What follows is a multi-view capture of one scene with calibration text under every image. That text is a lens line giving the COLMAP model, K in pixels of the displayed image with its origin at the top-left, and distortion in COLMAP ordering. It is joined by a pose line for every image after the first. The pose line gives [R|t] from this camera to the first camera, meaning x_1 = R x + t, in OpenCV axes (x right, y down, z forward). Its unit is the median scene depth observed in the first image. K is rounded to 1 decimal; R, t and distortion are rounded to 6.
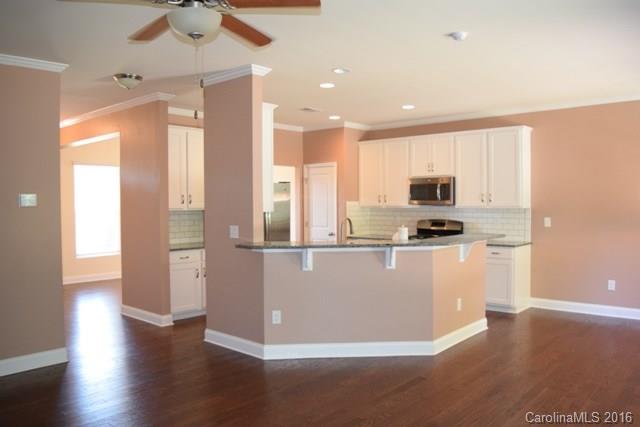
lens RADIAL K [[516.7, 0, 319.8], [0, 516.7, 215.2], [0, 0, 1]] dist [-0.075576, -0.019995]
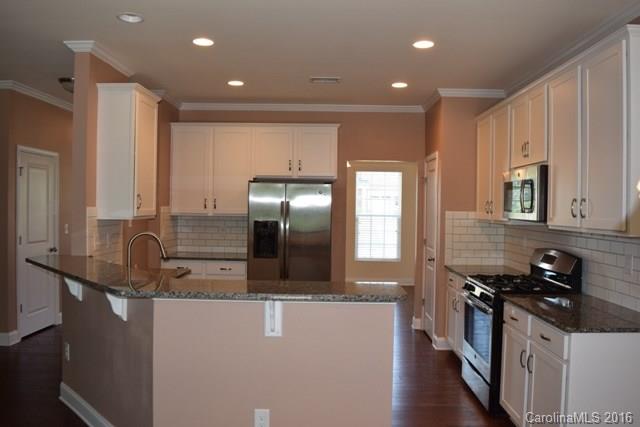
lens RADIAL K [[516.7, 0, 319.5], [0, 516.7, 211.7], [0, 0, 1]] dist [-0.075576, -0.019995]
pose [[0.646917, 0.020553, -0.762284, 0.770378], [-0.040419, 0.999156, -0.007362, -0.024828], [0.761489, 0.035573, 0.647201, 0.799362]]
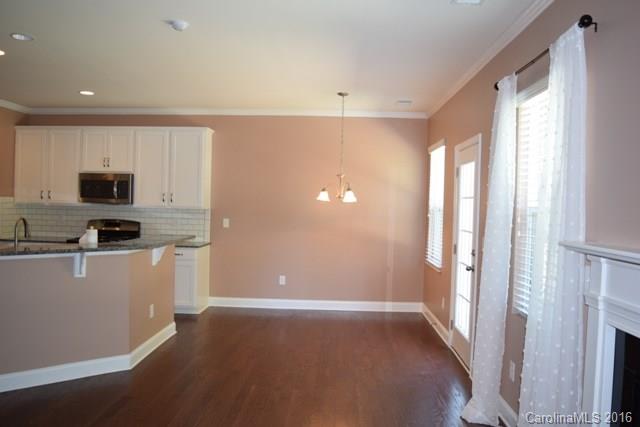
lens RADIAL K [[516.7, 0, 322.4], [0, 516.7, 213.1], [0, 0, 1]] dist [-0.075576, -0.019995]
pose [[0.761549, 0.013356, 0.647969, -0.080332], [-0.012116, 0.999906, -0.006371, -0.001711], [-0.647994, -0.002999, 0.761640, 0.071784]]
